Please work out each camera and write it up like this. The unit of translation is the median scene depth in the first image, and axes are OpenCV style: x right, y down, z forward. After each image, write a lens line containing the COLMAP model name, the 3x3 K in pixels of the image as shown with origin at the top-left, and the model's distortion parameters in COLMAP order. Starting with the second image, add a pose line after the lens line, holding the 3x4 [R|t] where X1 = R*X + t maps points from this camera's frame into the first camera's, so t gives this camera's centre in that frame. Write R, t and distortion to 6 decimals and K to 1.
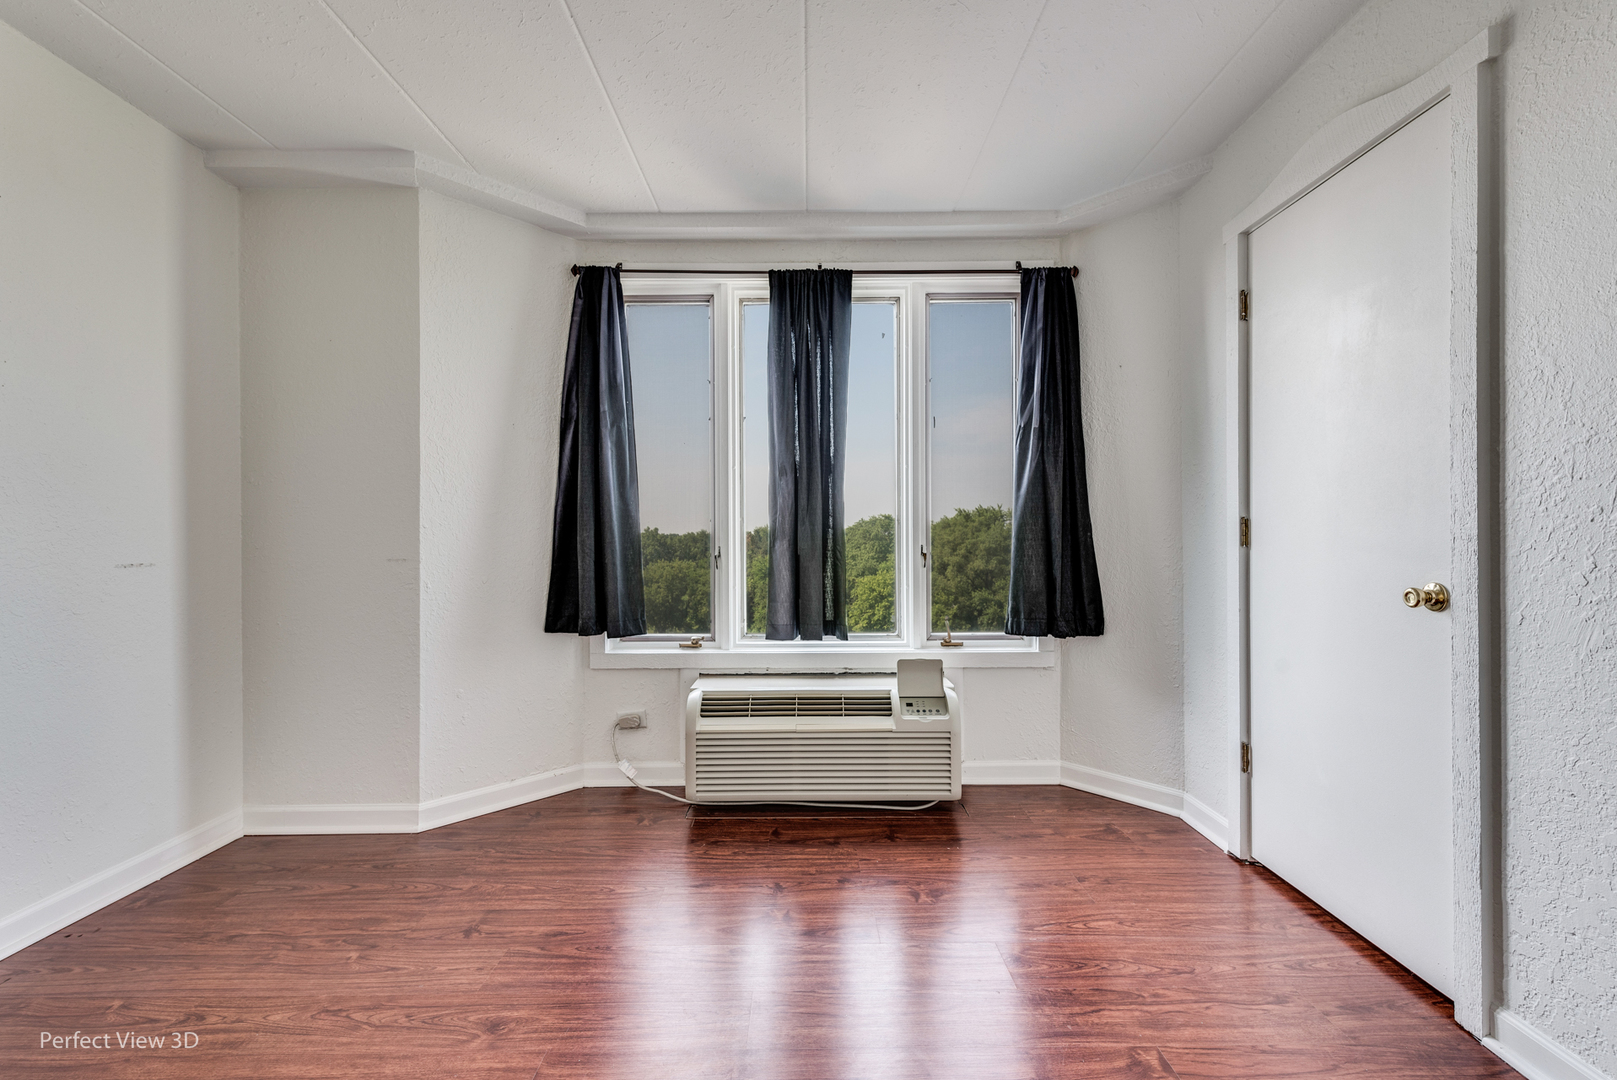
lens RADIAL K [[721.9, 0, 814.3], [0, 721.9, 535.4], [0, 0, 1]] dist [0.005365, -0.001157]
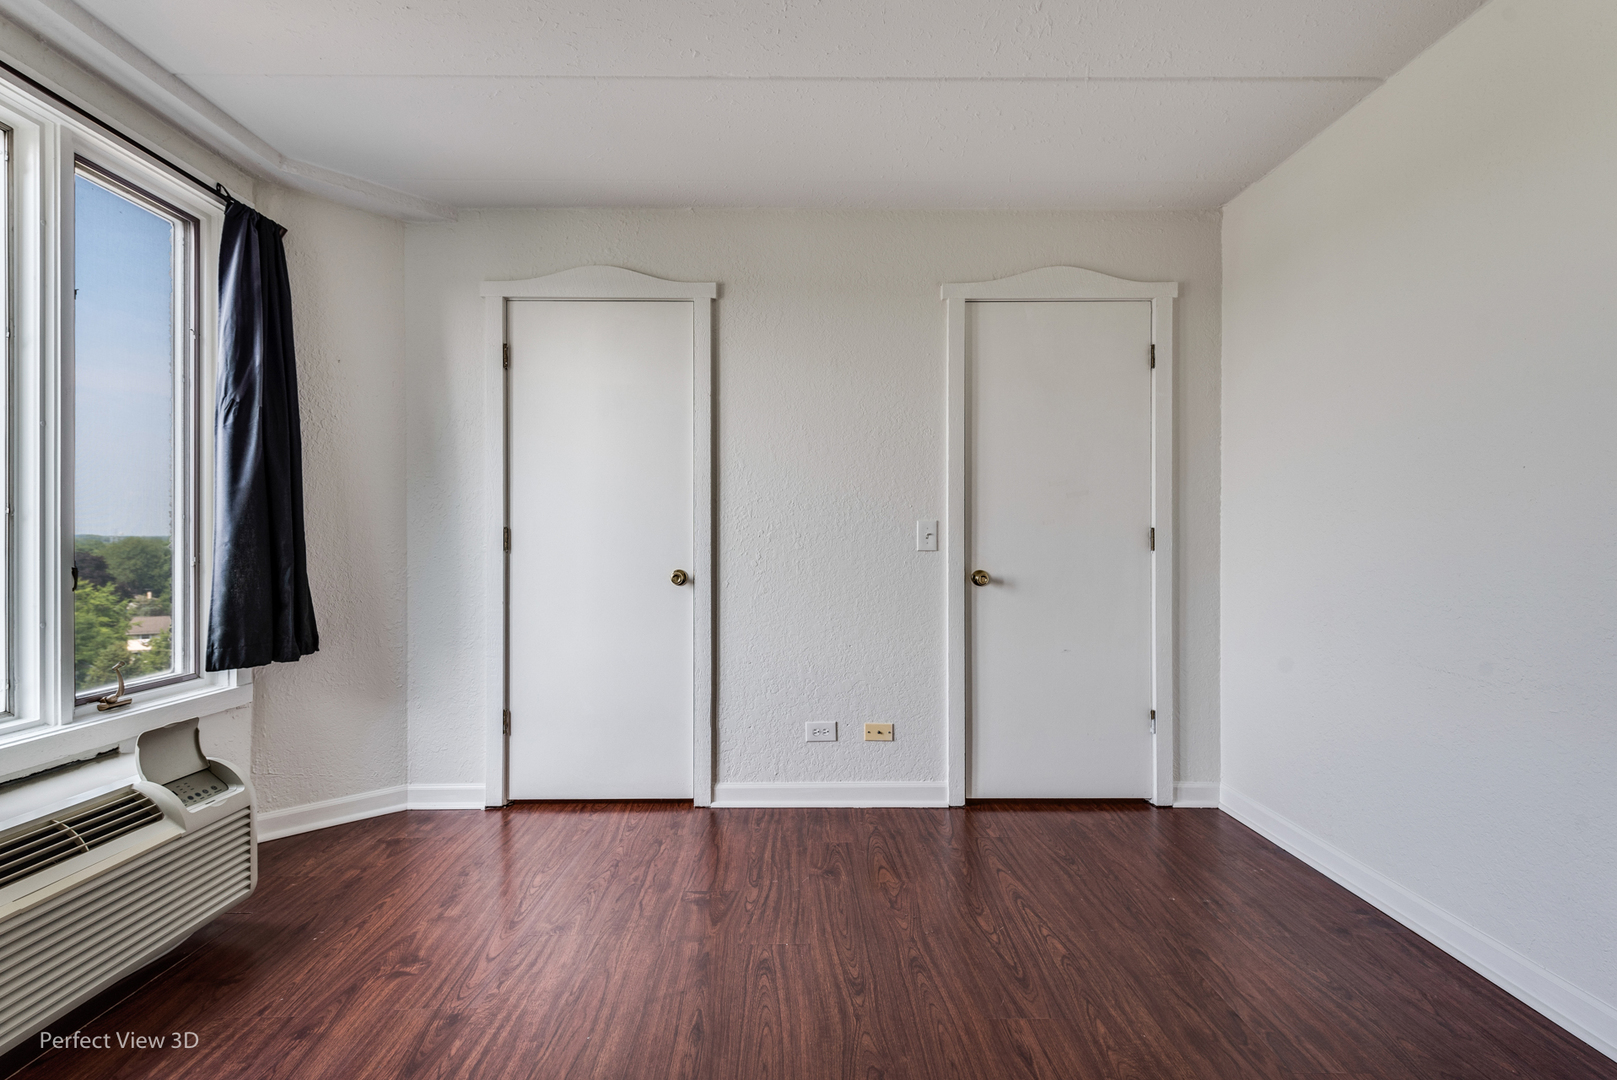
lens RADIAL K [[721.9, 0, 807.0], [0, 721.9, 538.0], [0, 0, 1]] dist [0.005365, -0.001157]
pose [[-0.020984, 0.010097, 0.999729, -0.645721], [-0.004287, 0.999939, -0.010189, 0.003142], [-0.999771, -0.004499, -0.020939, 0.505345]]
